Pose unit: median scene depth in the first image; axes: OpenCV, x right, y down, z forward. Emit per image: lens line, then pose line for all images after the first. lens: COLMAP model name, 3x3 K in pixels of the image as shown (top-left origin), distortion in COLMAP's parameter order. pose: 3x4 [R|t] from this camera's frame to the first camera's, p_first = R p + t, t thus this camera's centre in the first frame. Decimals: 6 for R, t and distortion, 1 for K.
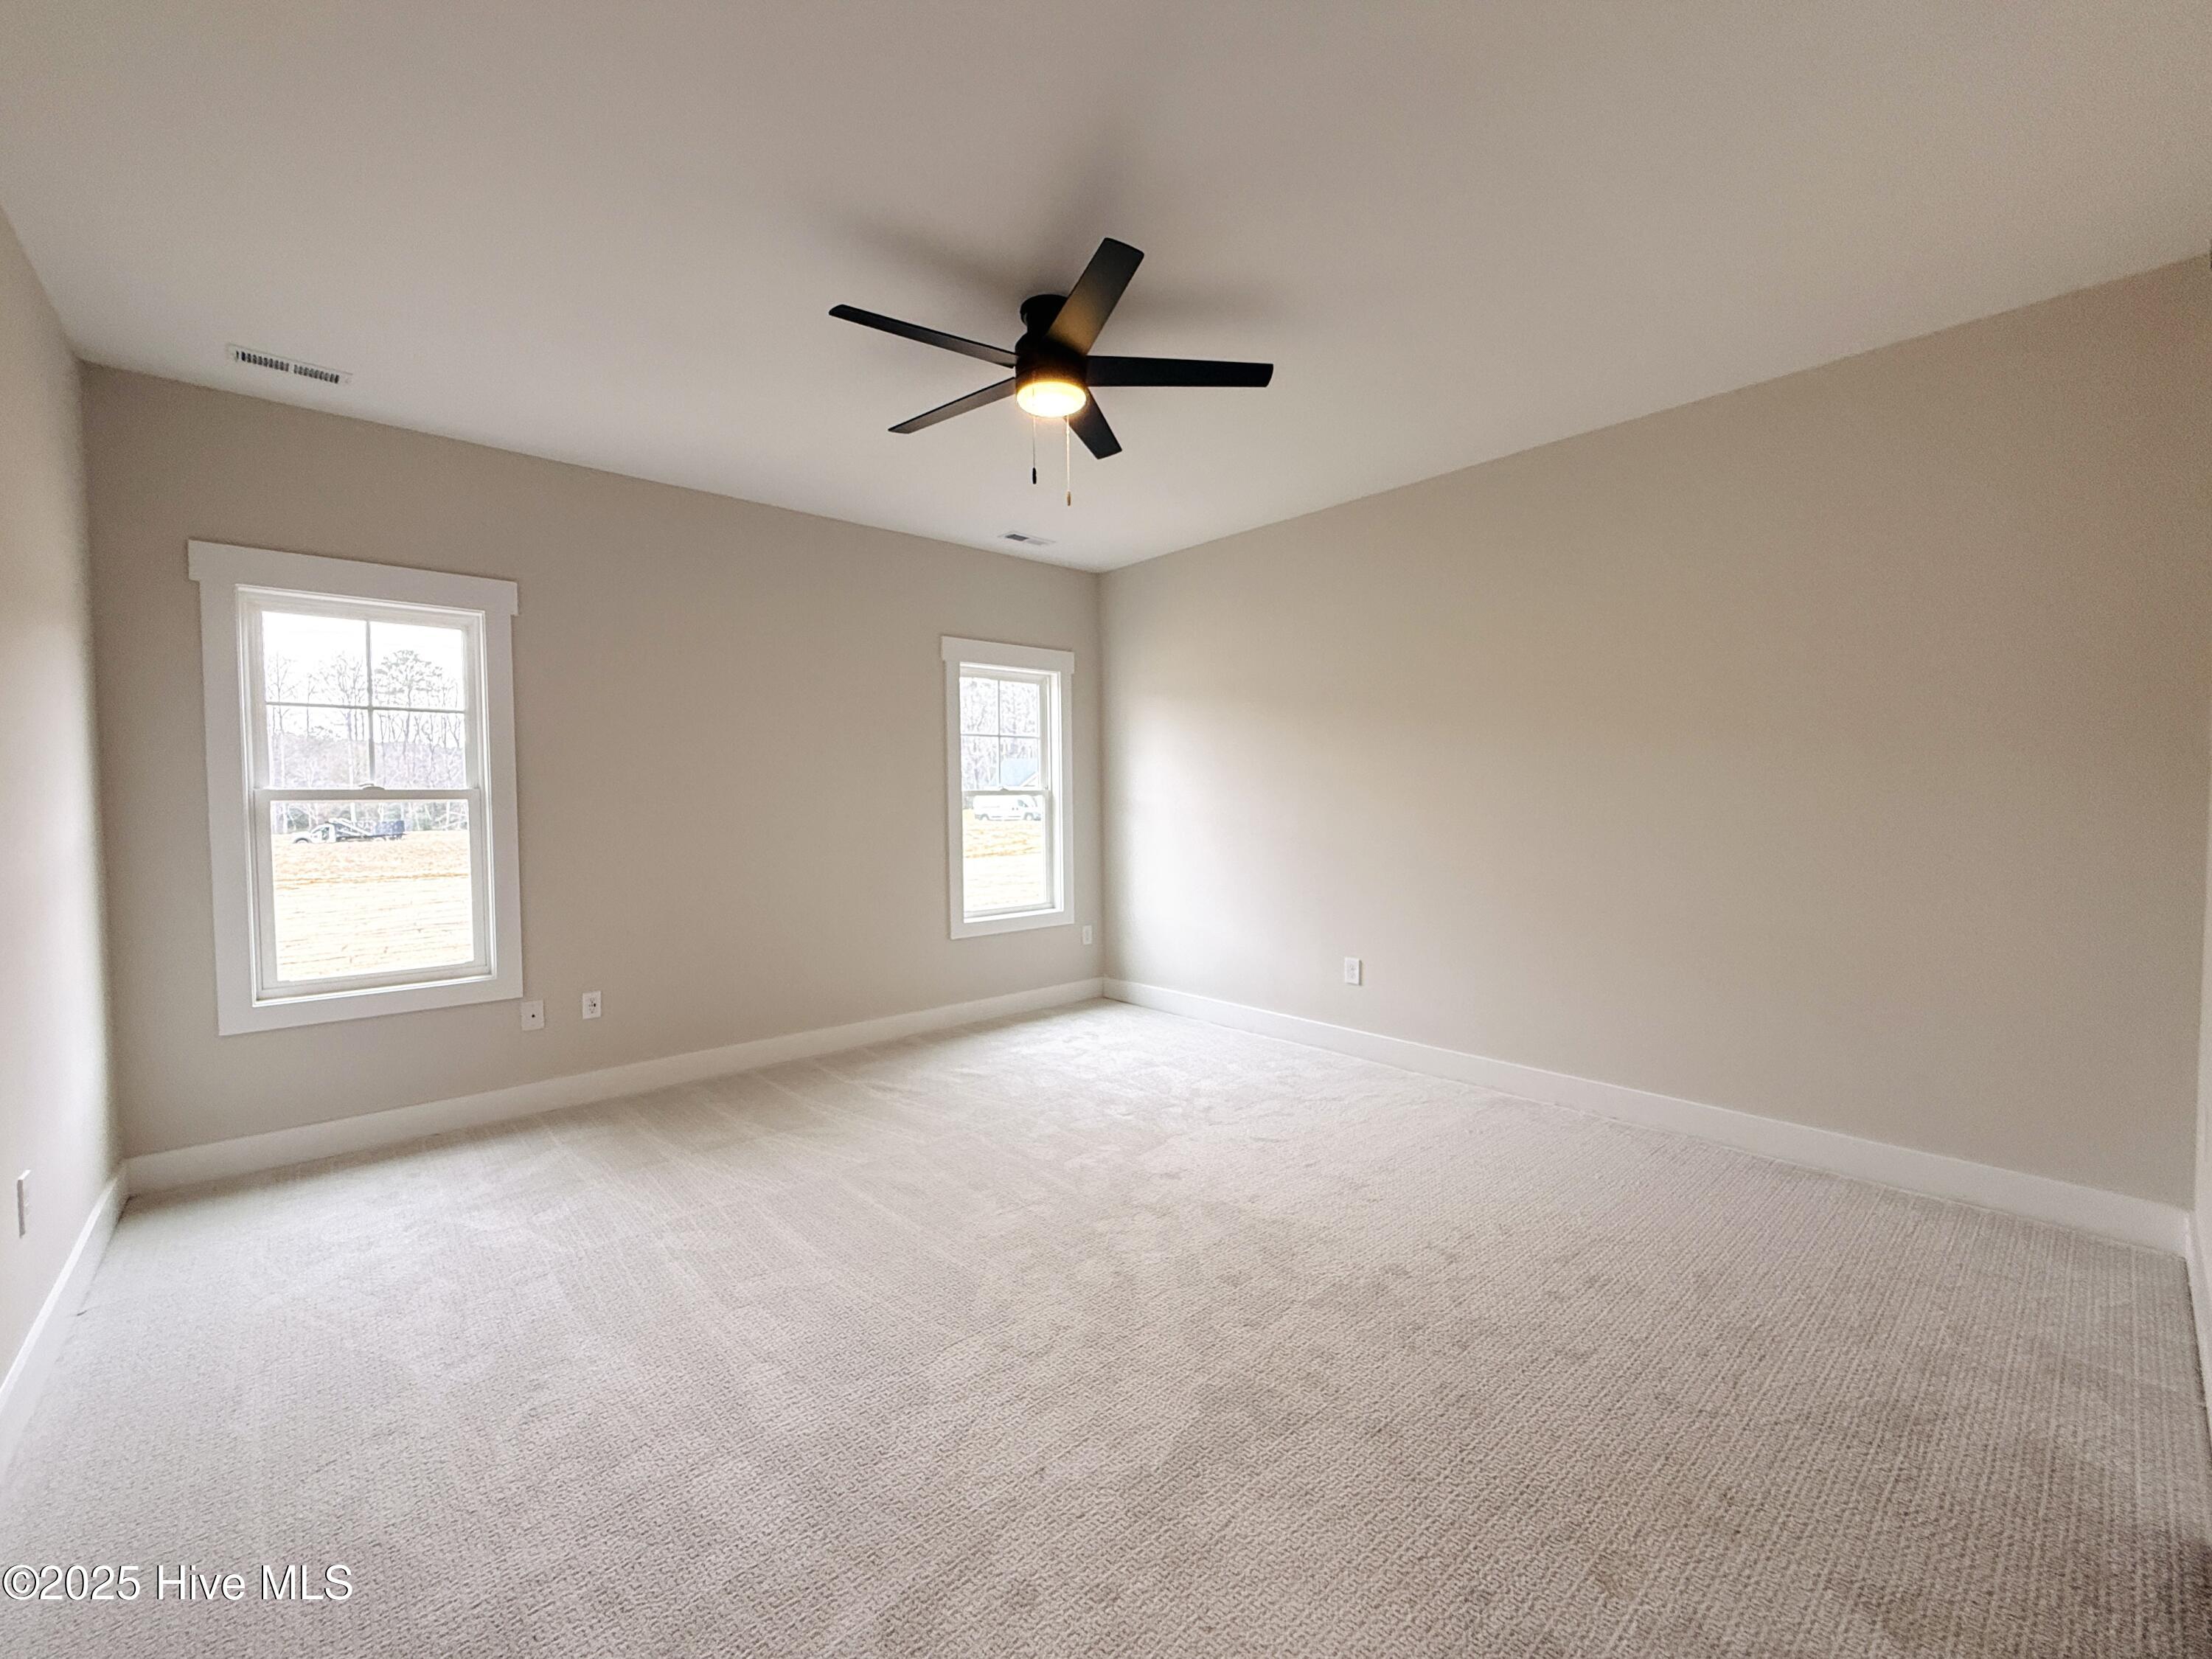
lens RADIAL K [[878.1, 0, 1098.6], [0, 878.1, 835.8], [0, 0, 1]] dist [-0.004148, 0.001318]
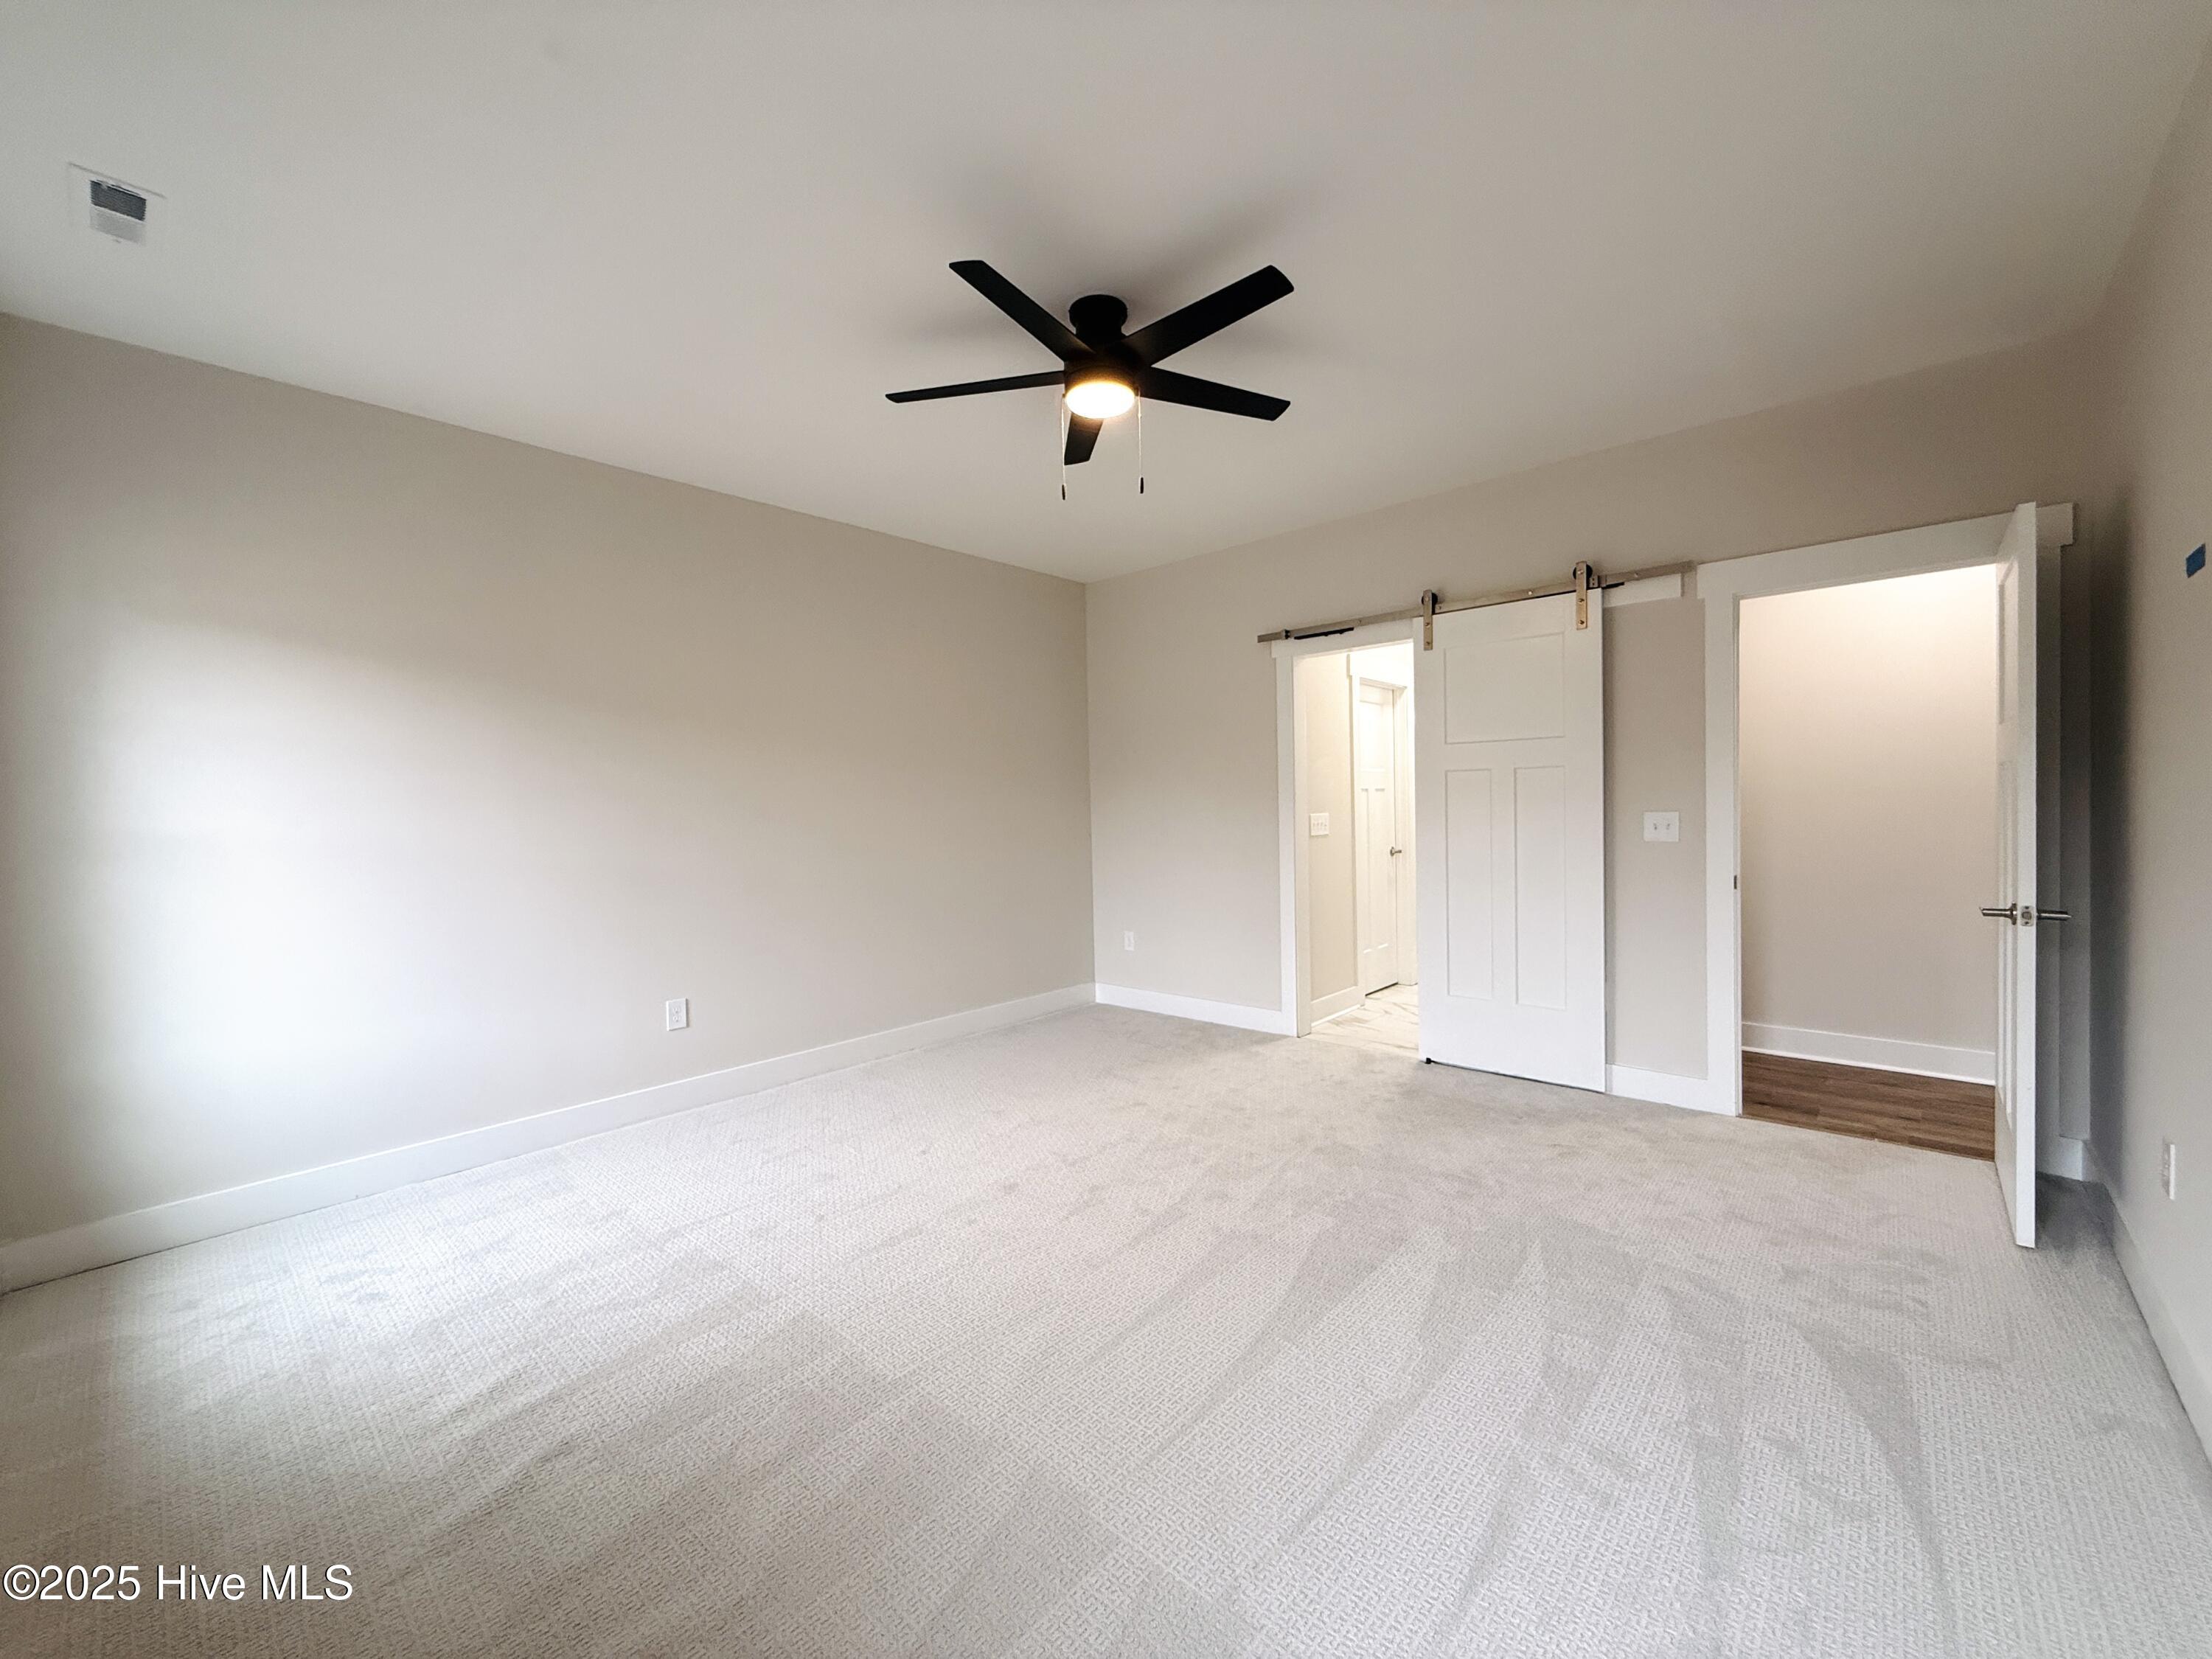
lens RADIAL K [[878.1, 0, 1095.2], [0, 878.1, 821.3], [0, 0, 1]] dist [-0.004148, 0.001318]
pose [[-0.110144, -0.004169, 0.993907, -0.629079], [0.059291, 0.998183, 0.010758, -0.023416], [-0.992146, 0.060115, -0.109697, 0.673034]]
